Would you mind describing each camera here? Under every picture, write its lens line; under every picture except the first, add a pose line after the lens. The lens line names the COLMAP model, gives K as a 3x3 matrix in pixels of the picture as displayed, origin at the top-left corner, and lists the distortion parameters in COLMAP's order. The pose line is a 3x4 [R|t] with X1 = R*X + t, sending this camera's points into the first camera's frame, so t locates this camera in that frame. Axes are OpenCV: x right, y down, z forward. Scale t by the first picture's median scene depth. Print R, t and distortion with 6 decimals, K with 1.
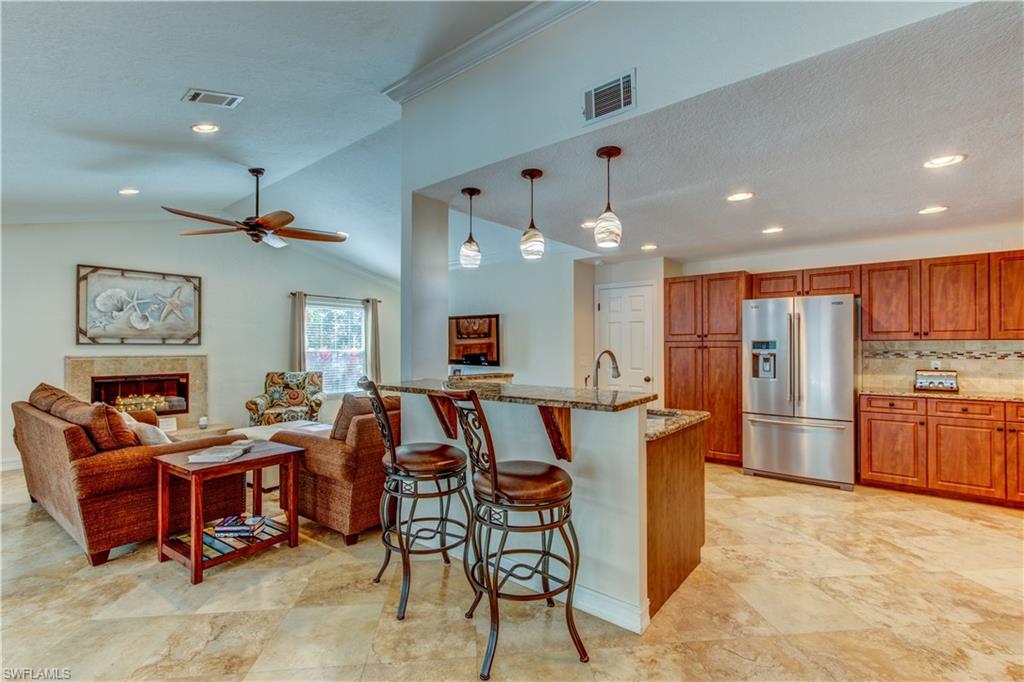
lens RADIAL K [[470.1, 0, 508.4], [0, 470.1, 342.8], [0, 0, 1]] dist [0.004208, 0.003081]
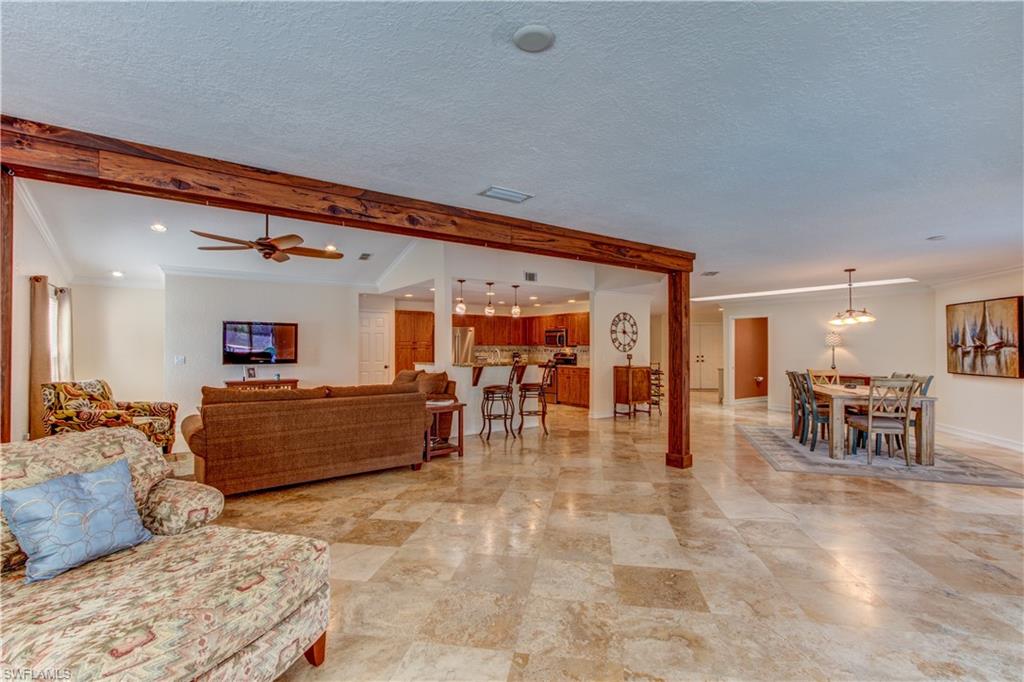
lens RADIAL K [[470.1, 0, 507.5], [0, 470.1, 342.2], [0, 0, 1]] dist [0.004208, 0.003081]
pose [[0.255341, 0.011824, 0.966779, -2.025221], [-0.006609, 0.999923, -0.010483, 0.002644], [-0.966828, -0.003713, 0.255399, 0.194736]]
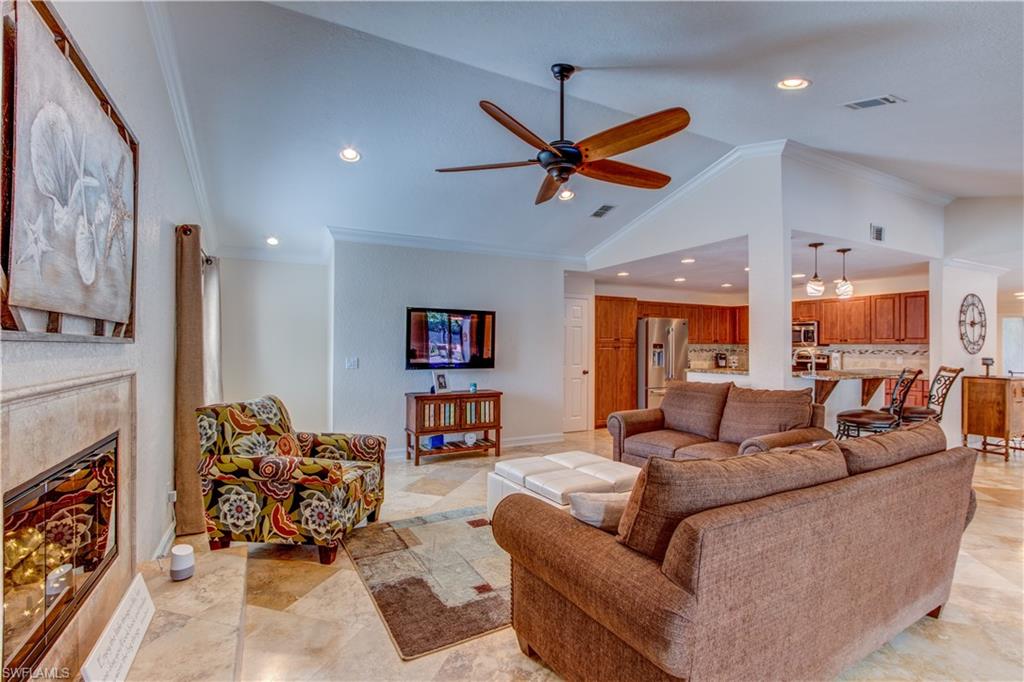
lens RADIAL K [[470.1, 0, 511.0], [0, 470.1, 346.2], [0, 0, 1]] dist [0.004208, 0.003081]
pose [[0.384409, 0.002263, 0.923160, -1.544242], [-0.009873, 0.999950, 0.001660, 0.009740], [-0.923110, -0.009753, 0.384412, 1.104624]]
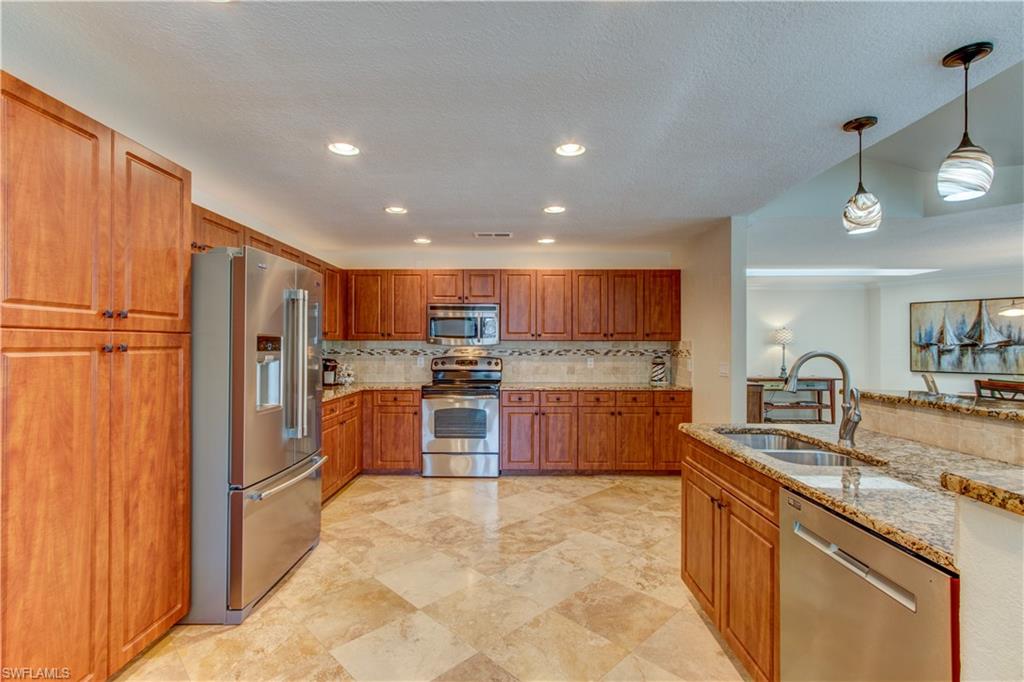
lens RADIAL K [[470.1, 0, 516.0], [0, 470.1, 342.5], [0, 0, 1]] dist [0.004208, 0.003081]
pose [[-0.638367, 0.005926, 0.769709, -0.035400], [-0.005434, 0.999911, -0.012205, 0.011804], [-0.769713, -0.011974, -0.638278, 1.470705]]
